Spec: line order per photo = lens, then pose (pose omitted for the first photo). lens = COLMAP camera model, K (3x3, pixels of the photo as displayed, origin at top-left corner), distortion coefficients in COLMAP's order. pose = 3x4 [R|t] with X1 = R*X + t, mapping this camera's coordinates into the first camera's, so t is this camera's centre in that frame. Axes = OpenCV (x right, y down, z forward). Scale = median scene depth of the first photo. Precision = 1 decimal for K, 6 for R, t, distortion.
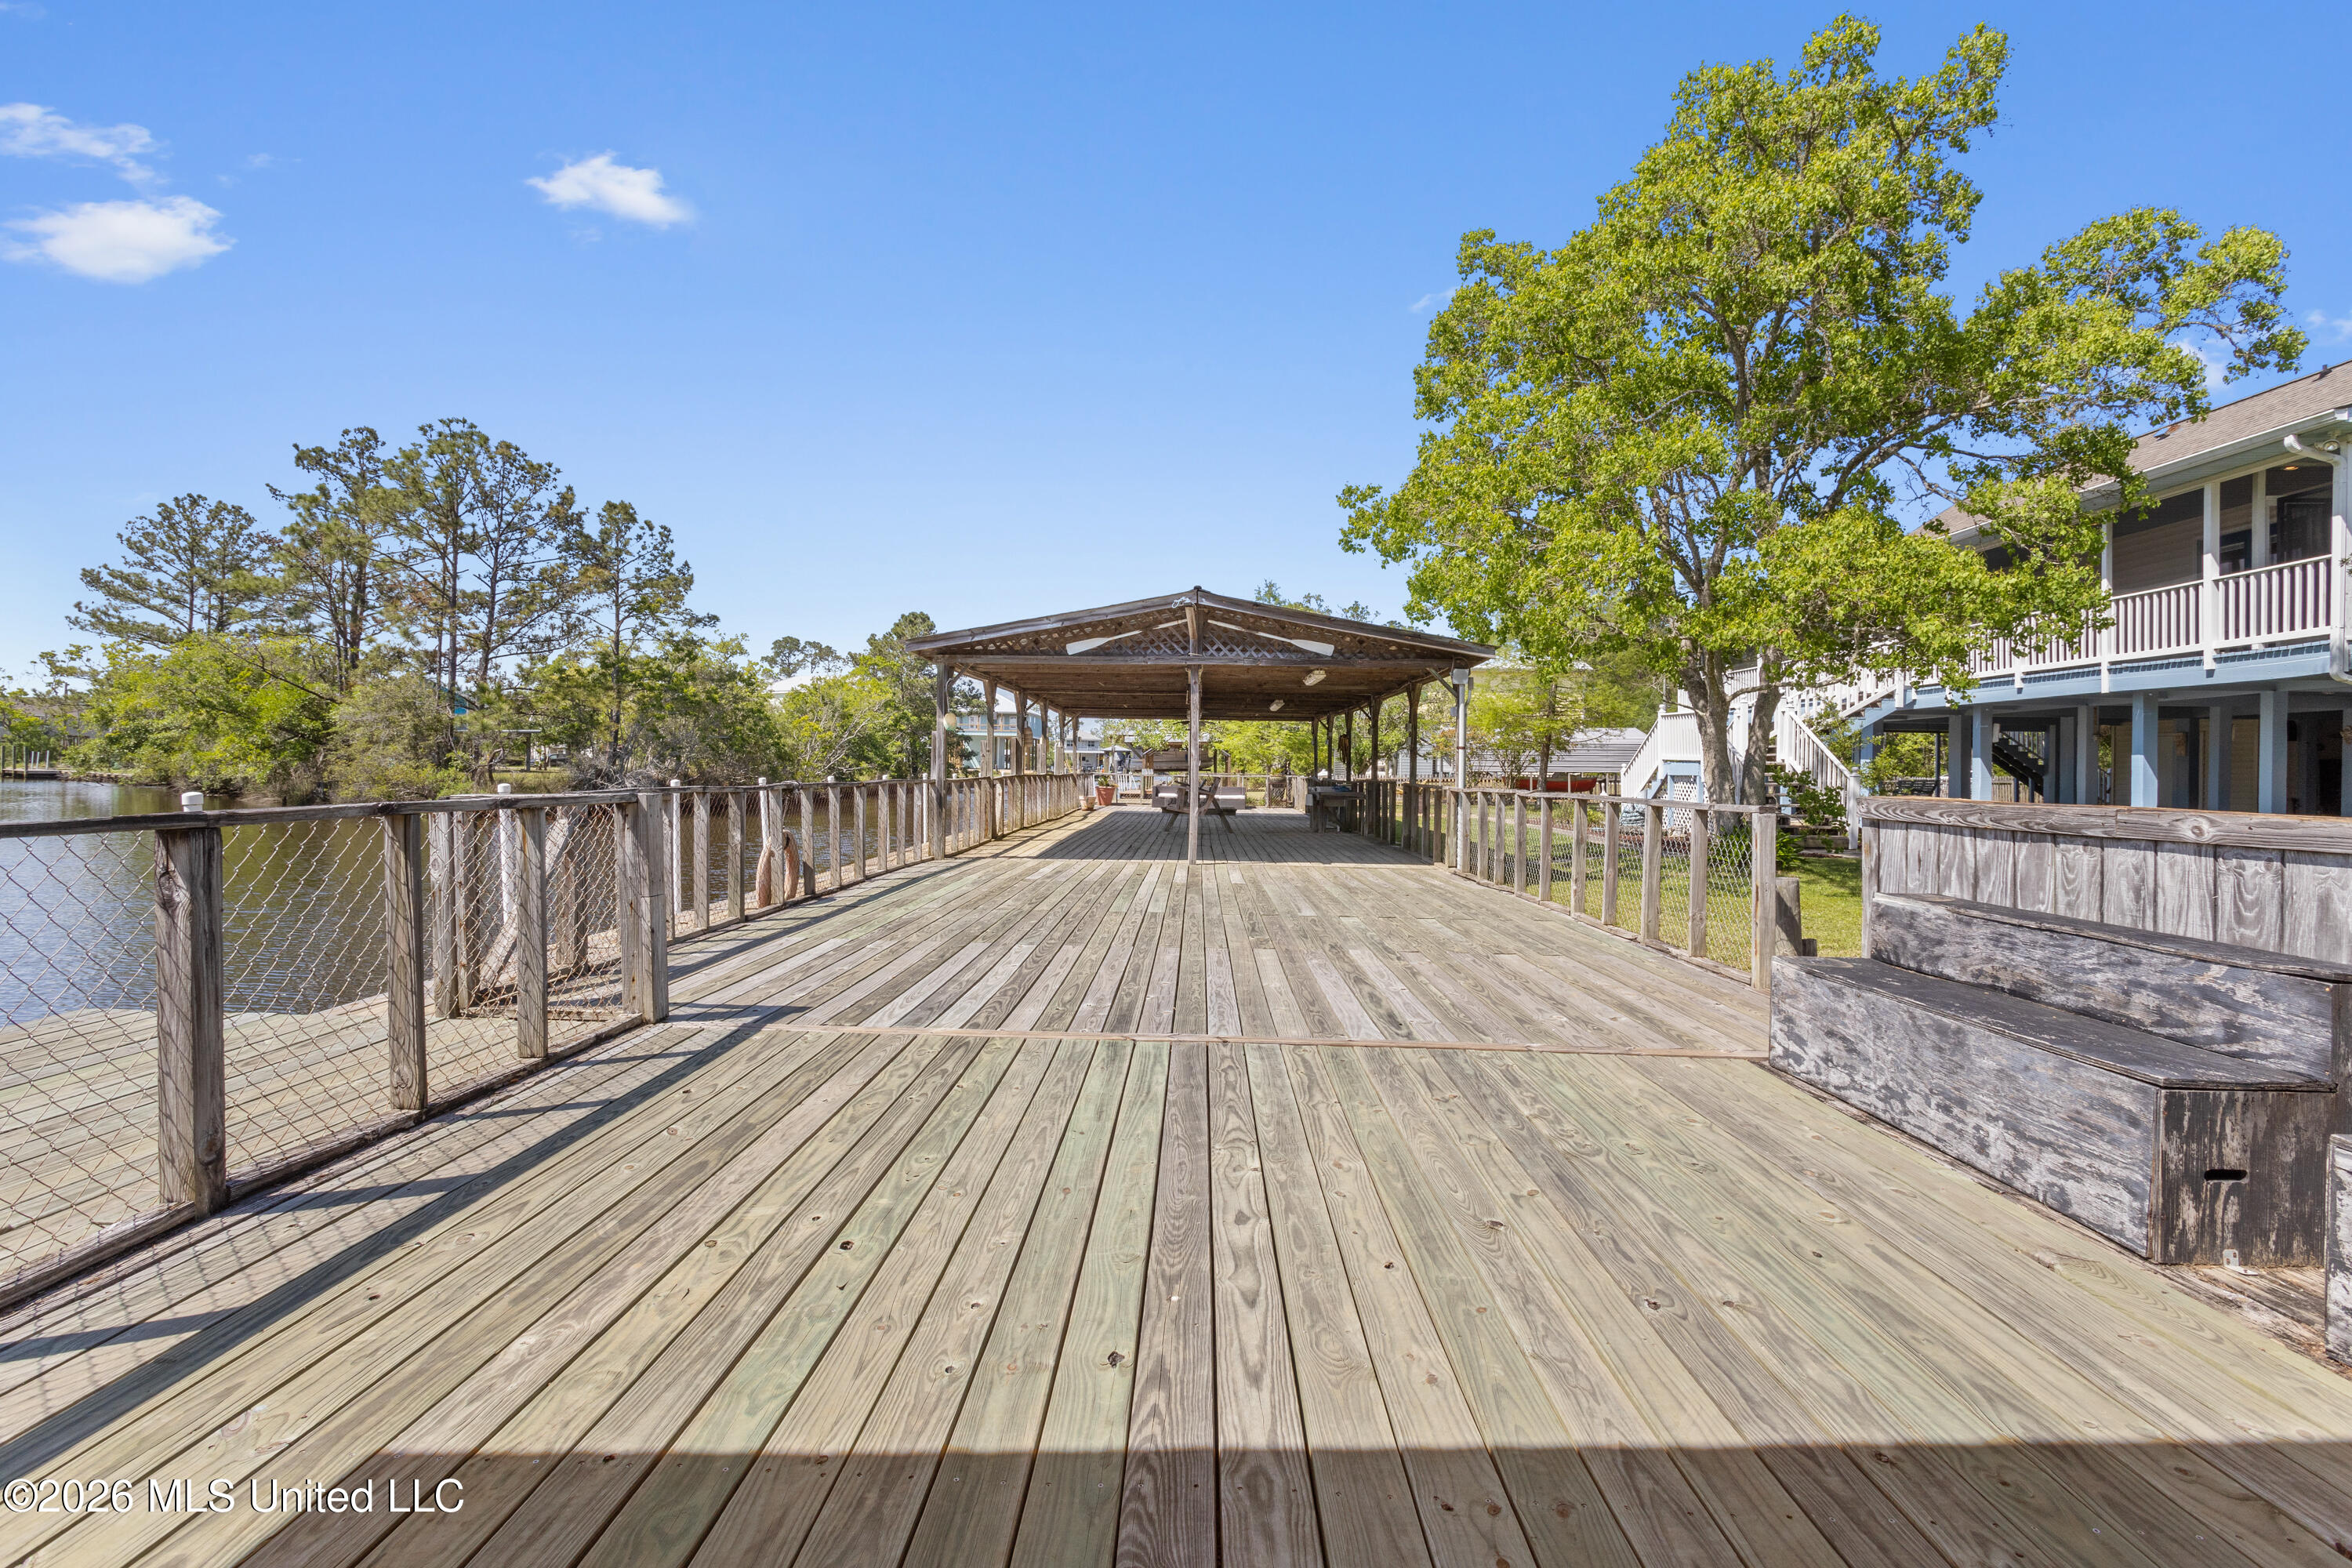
lens RADIAL K [[1143.8, 0, 1169.5], [0, 1143.8, 775.6], [0, 0, 1]] dist [-0.006370, 0.003658]
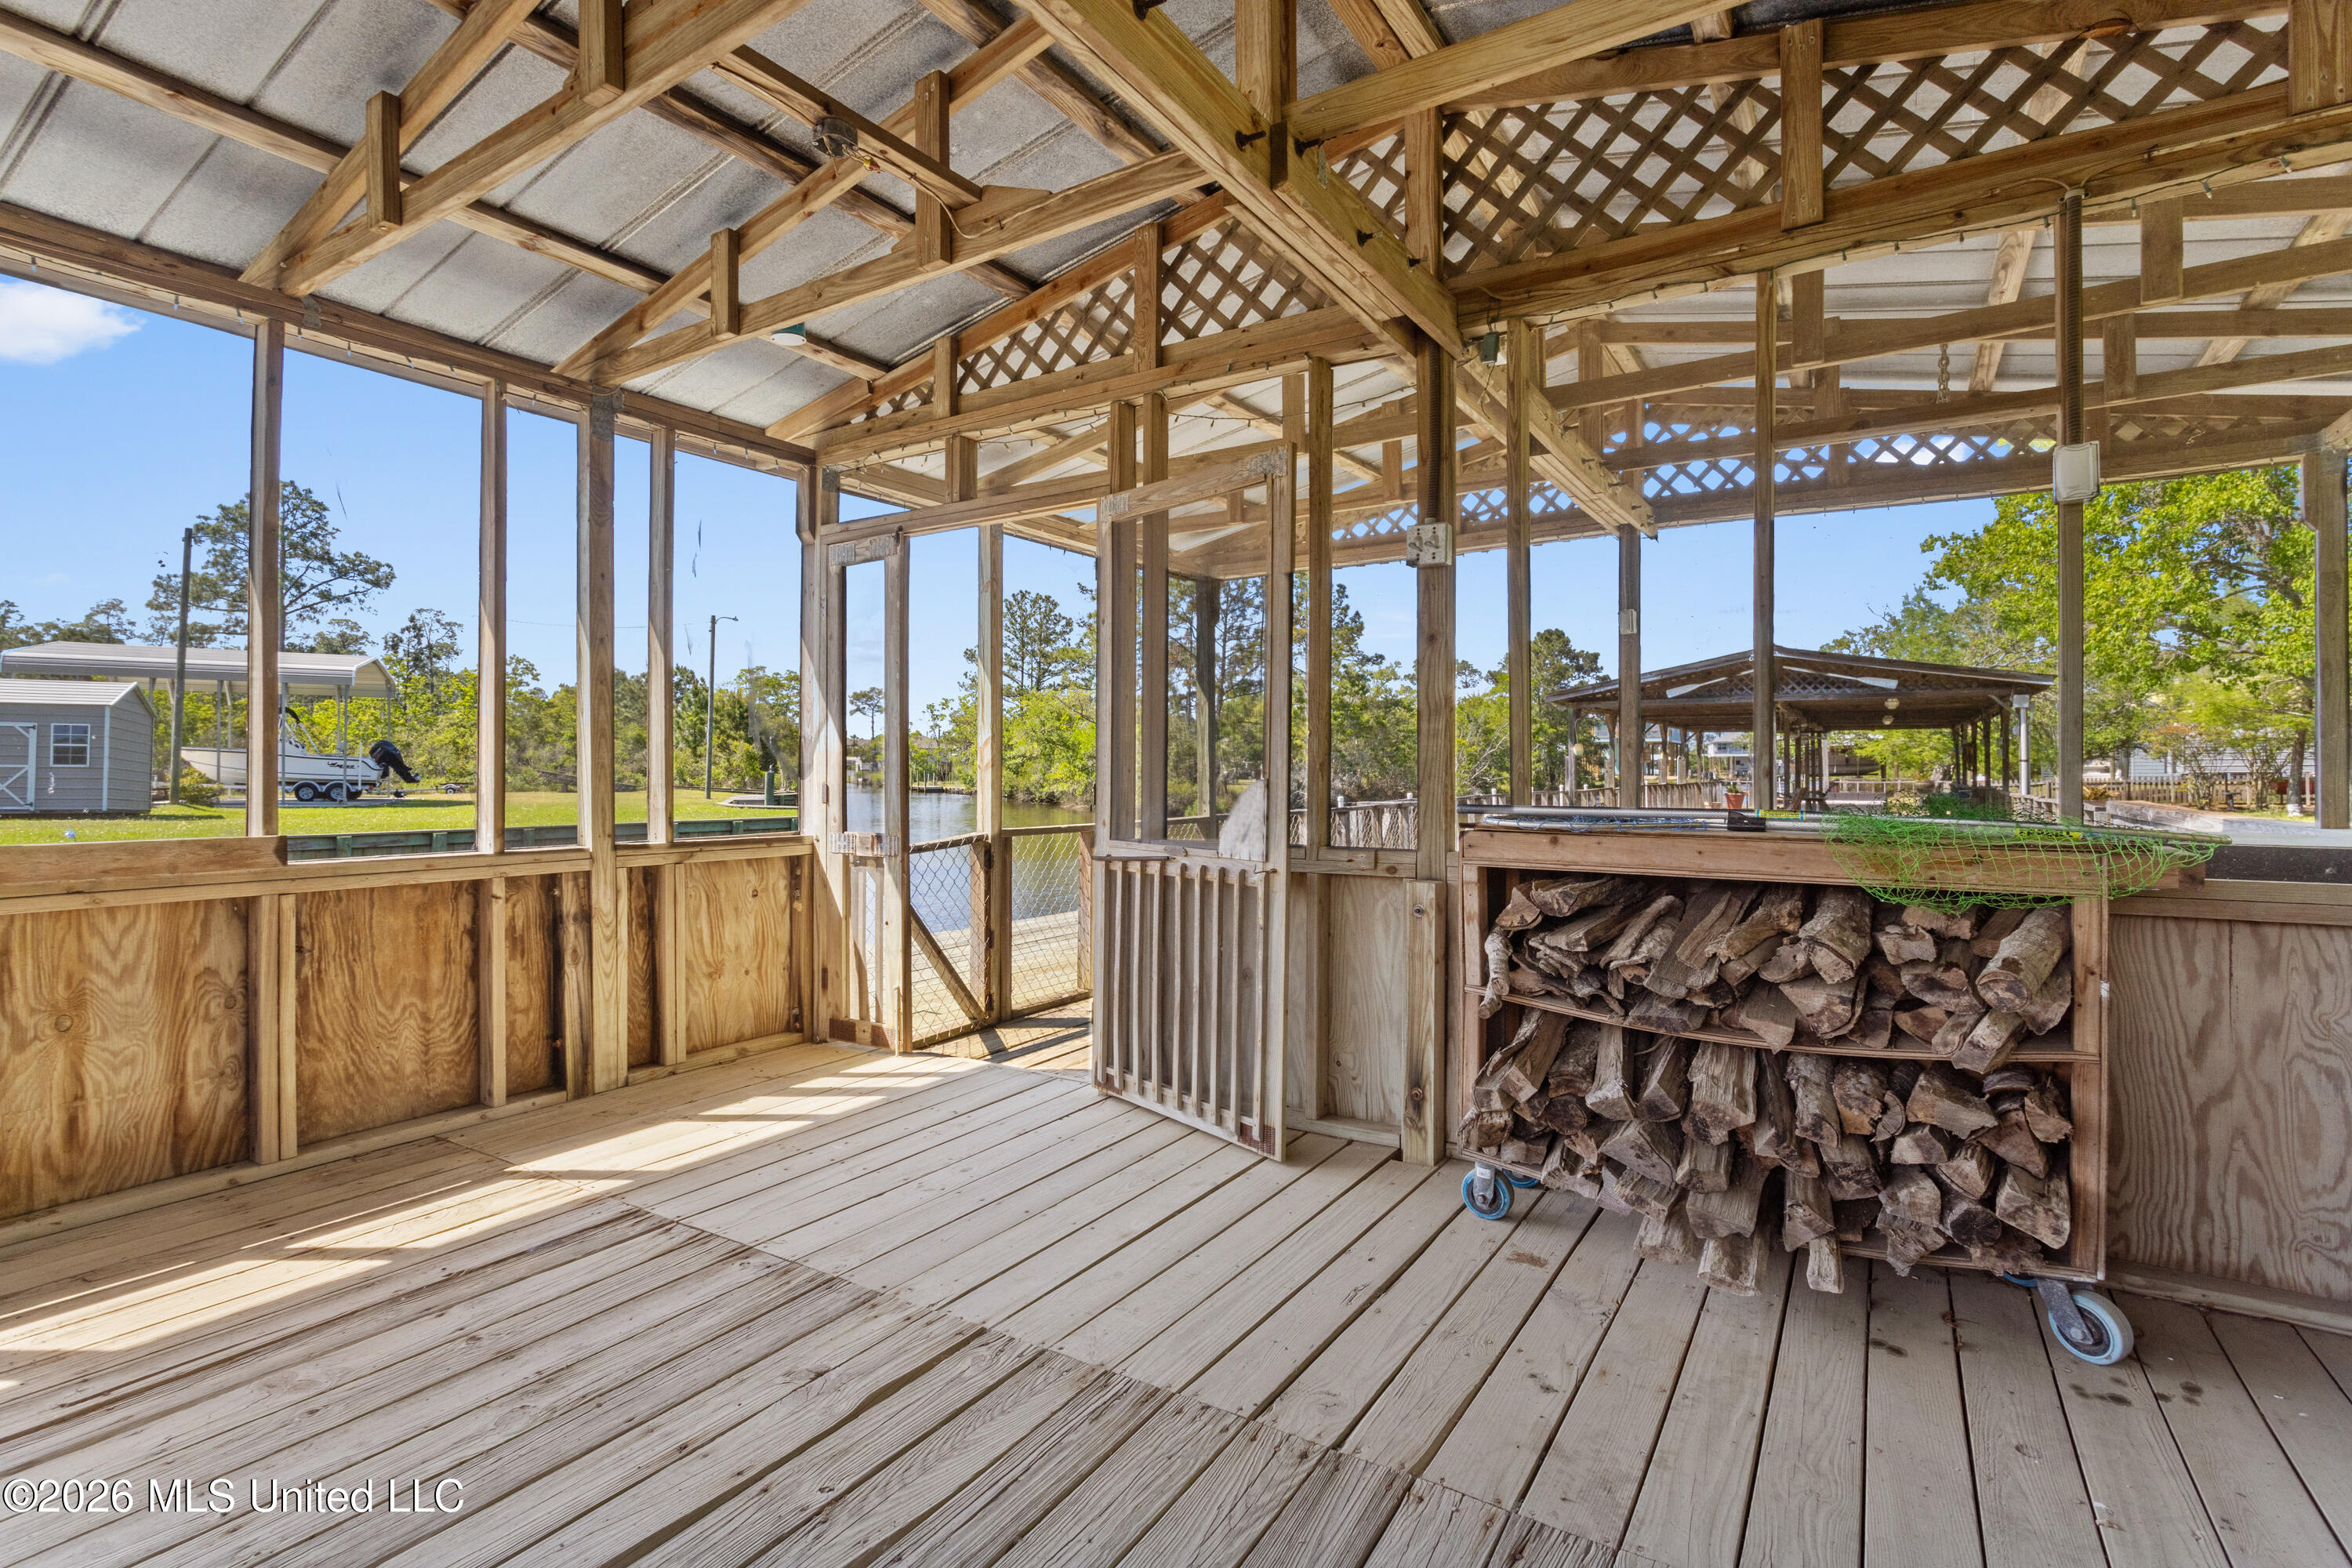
lens RADIAL K [[1143.8, 0, 1167.1], [0, 1143.8, 778.1], [0, 0, 1]] dist [-0.006370, 0.003658]
pose [[0.855596, -0.012602, -0.517490, 0.099433], [0.009947, 0.999919, -0.007904, -0.005256], [0.517548, 0.001615, 0.855653, -0.455222]]
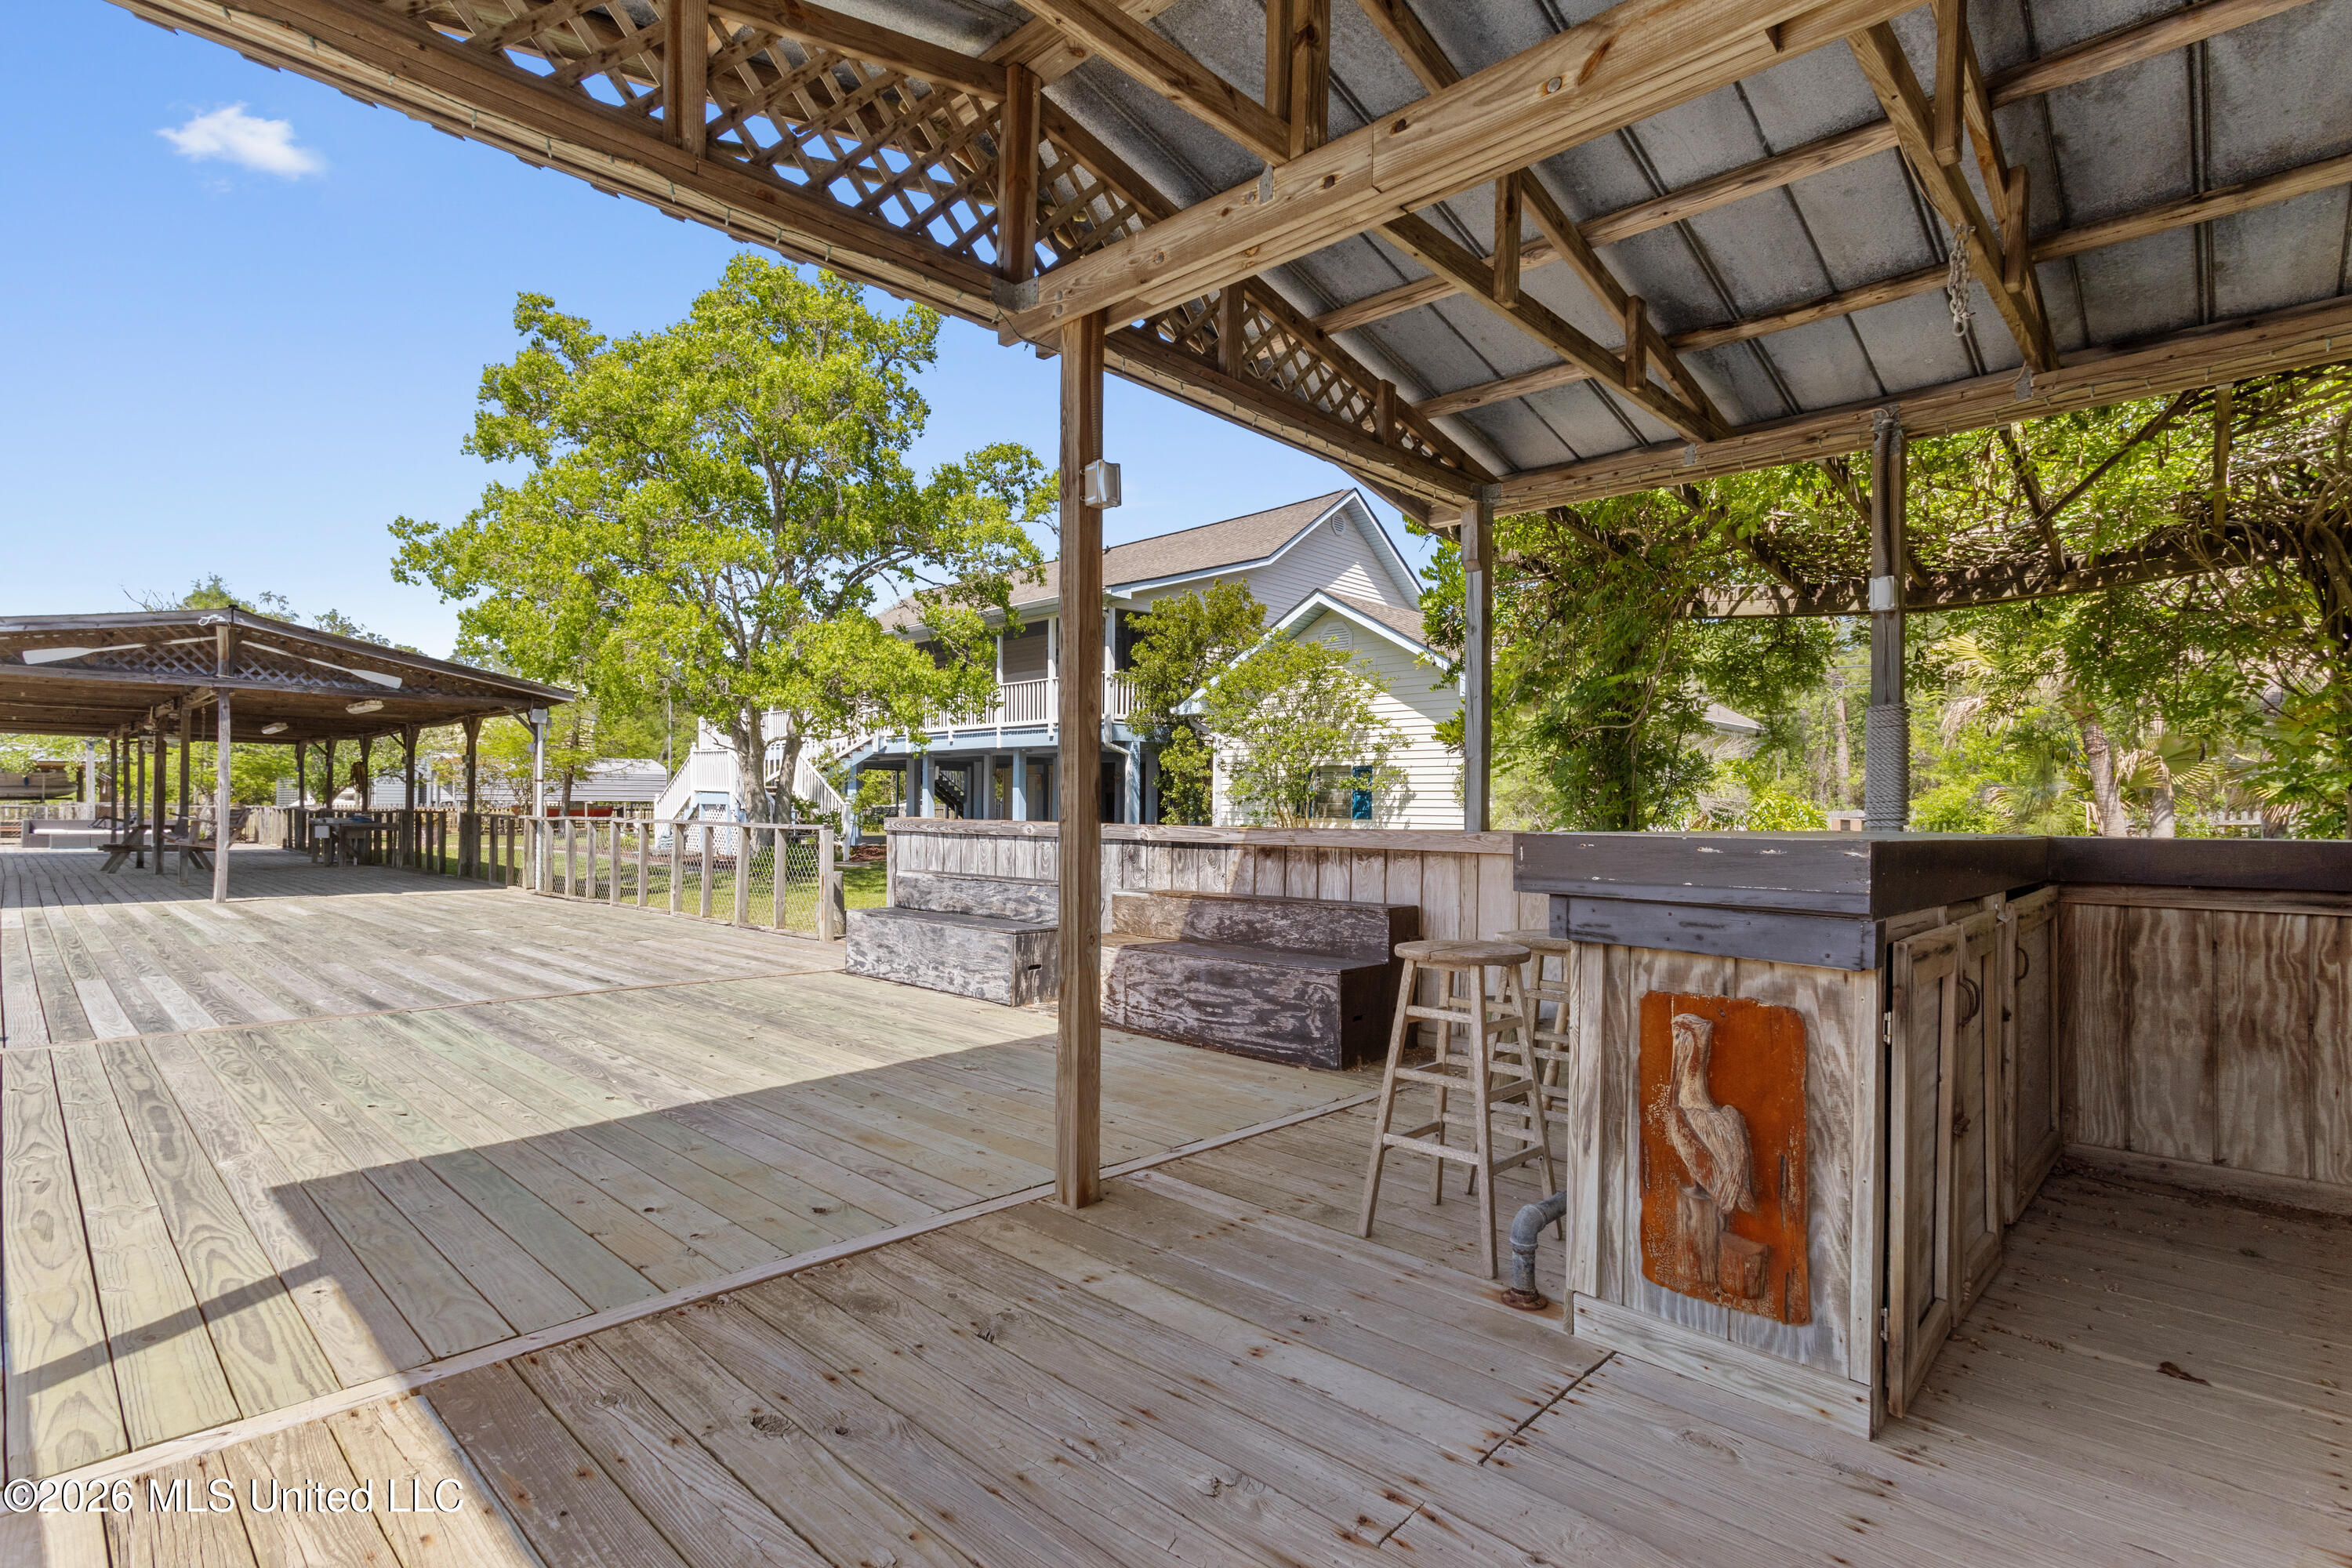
lens RADIAL K [[1118.5, 0, 1174.0], [0, 1118.5, 796.4], [0, 0, 1]] dist [0.001537, -0.000086]
pose [[0.666289, 0.000457, 0.745694, -0.133713], [0.004371, 0.999980, -0.004519, -0.001556], [-0.745681, 0.006271, 0.666273, -0.165341]]
